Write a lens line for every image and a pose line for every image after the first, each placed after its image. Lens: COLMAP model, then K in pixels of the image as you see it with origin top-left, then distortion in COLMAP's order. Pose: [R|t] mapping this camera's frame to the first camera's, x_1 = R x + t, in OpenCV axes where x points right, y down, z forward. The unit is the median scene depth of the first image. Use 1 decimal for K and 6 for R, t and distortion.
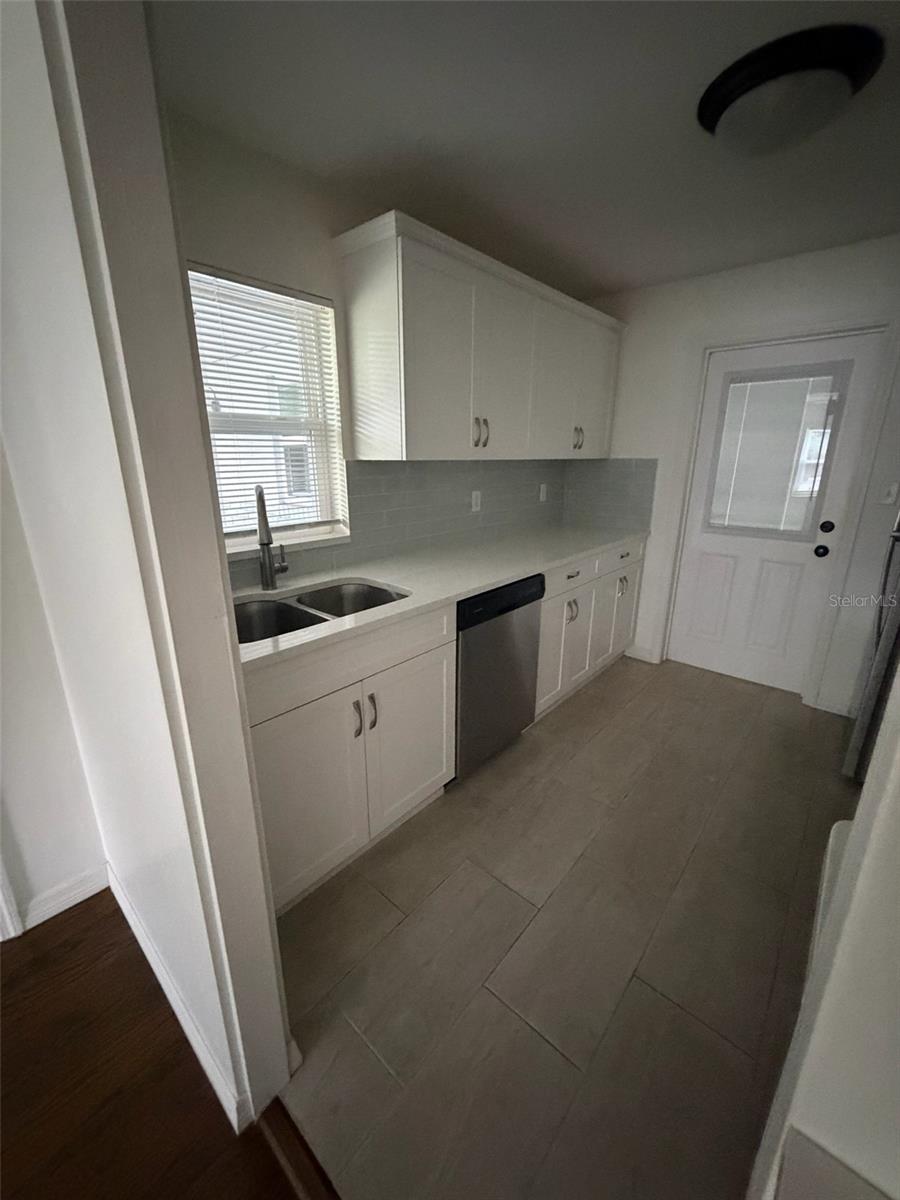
lens RADIAL K [[475.2, 0, 448.4], [0, 475.2, 603.3], [0, 0, 1]] dist [0.000320, 0.000115]
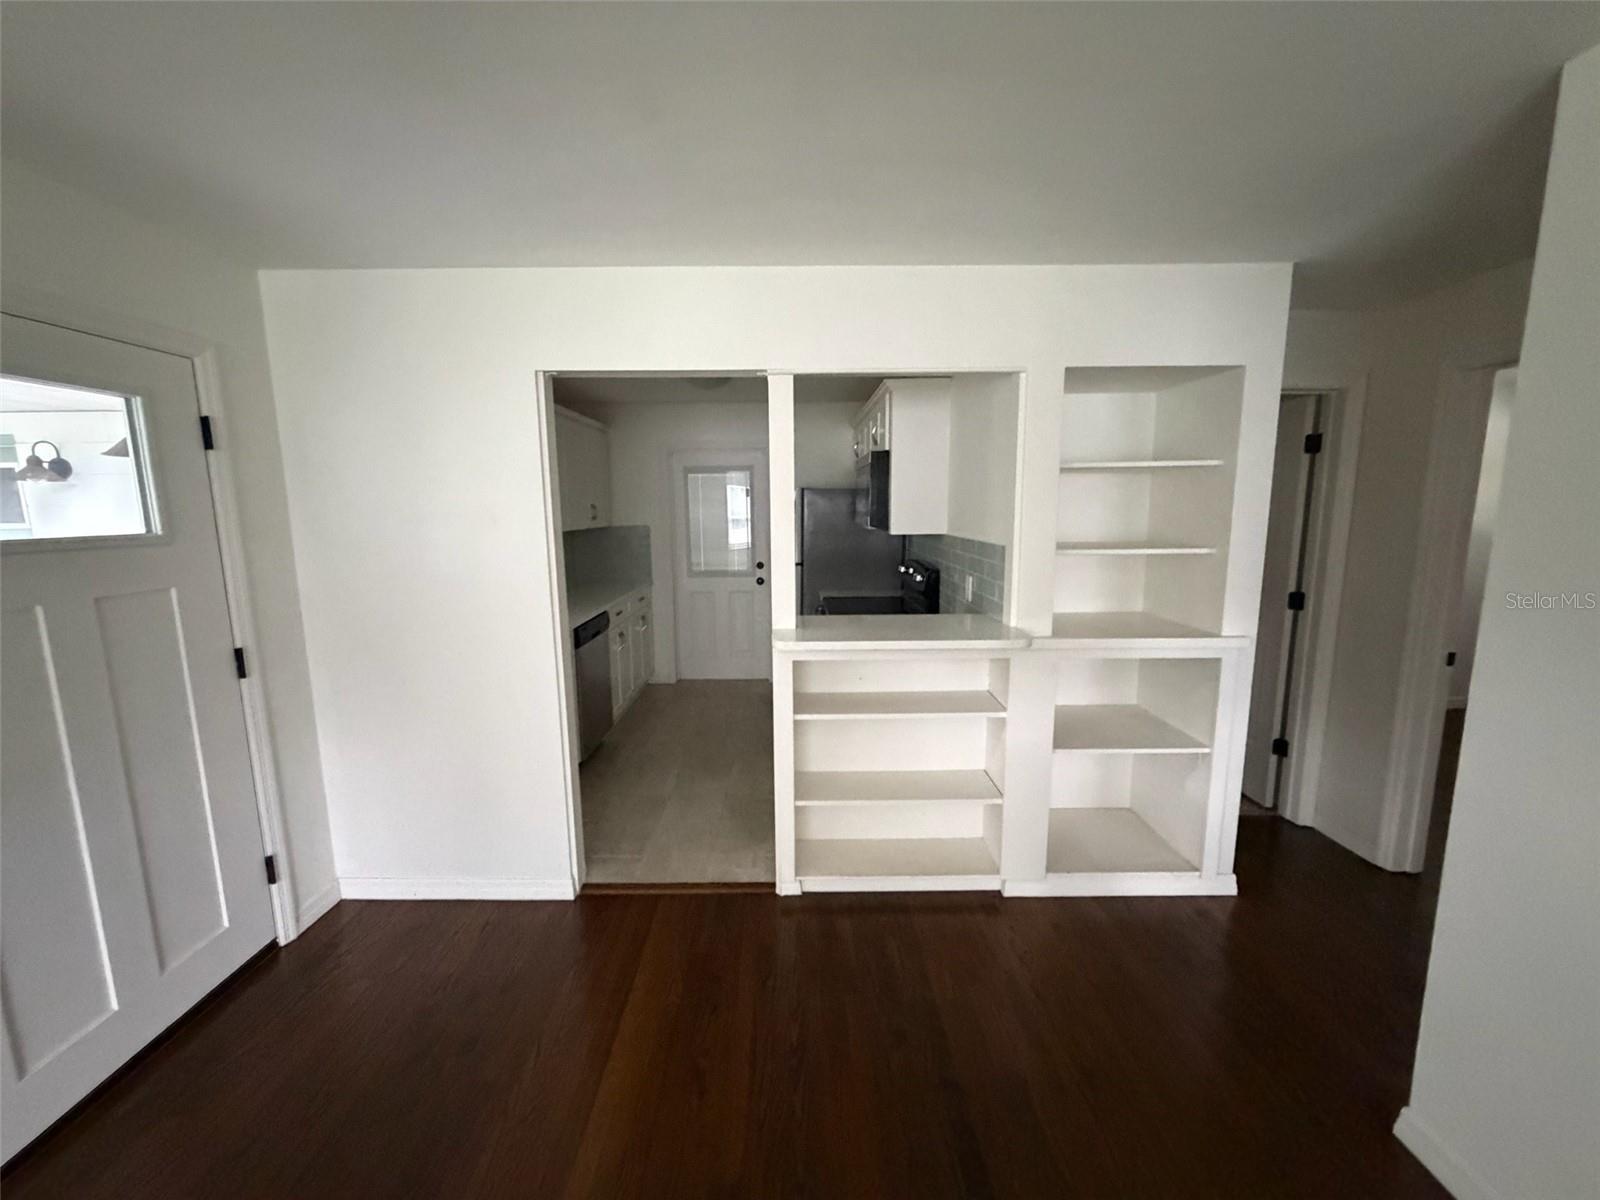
lens RADIAL K [[633.7, 0, 787.9], [0, 633.7, 599.2], [0, 0, 1]] dist [0.000320, 0.000115]
pose [[0.759456, -0.106322, 0.641812, -0.448288], [0.201279, 0.976550, -0.076398, 0.116190], [-0.618638, 0.187205, 0.763047, -0.581967]]
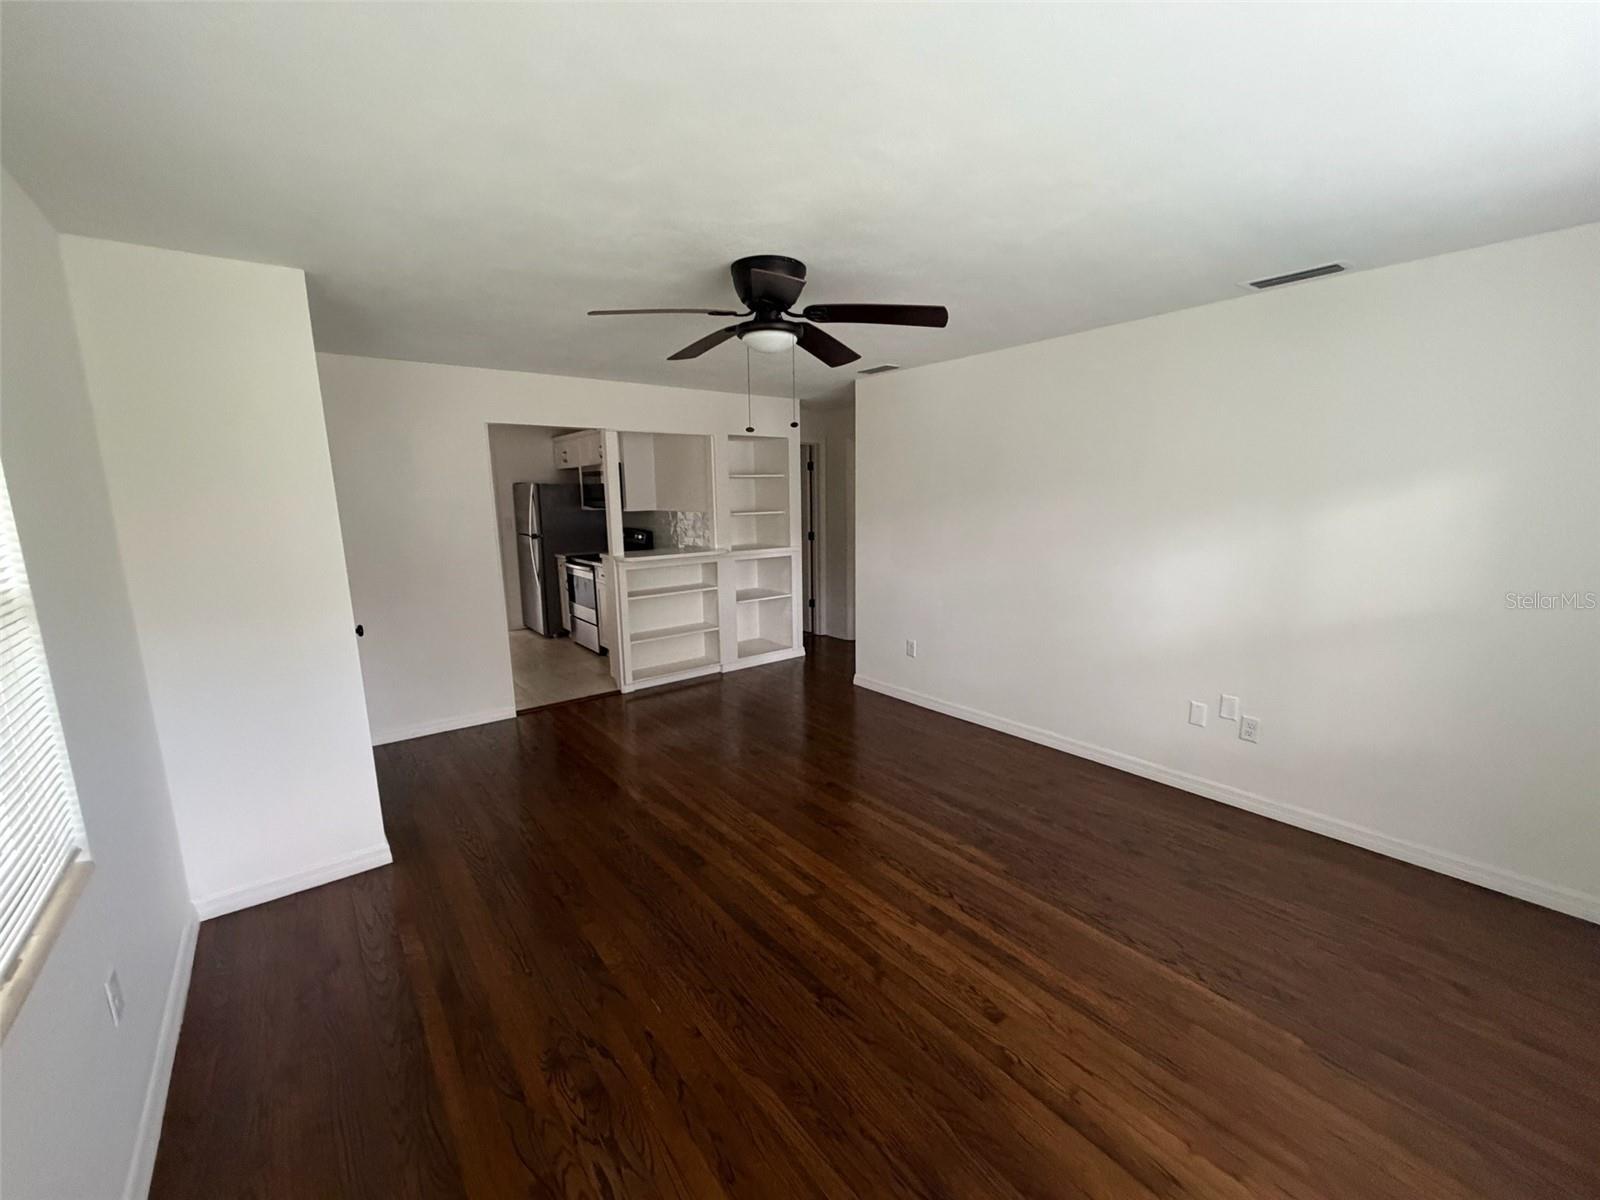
lens RADIAL K [[633.7, 0, 798.7], [0, 633.7, 605.7], [0, 0, 1]] dist [0.000320, 0.000115]
pose [[0.183839, -0.182066, 0.965948, -1.474960], [0.301066, 0.945897, 0.120989, 0.155804], [-0.935715, 0.268571, 0.228706, -0.727558]]
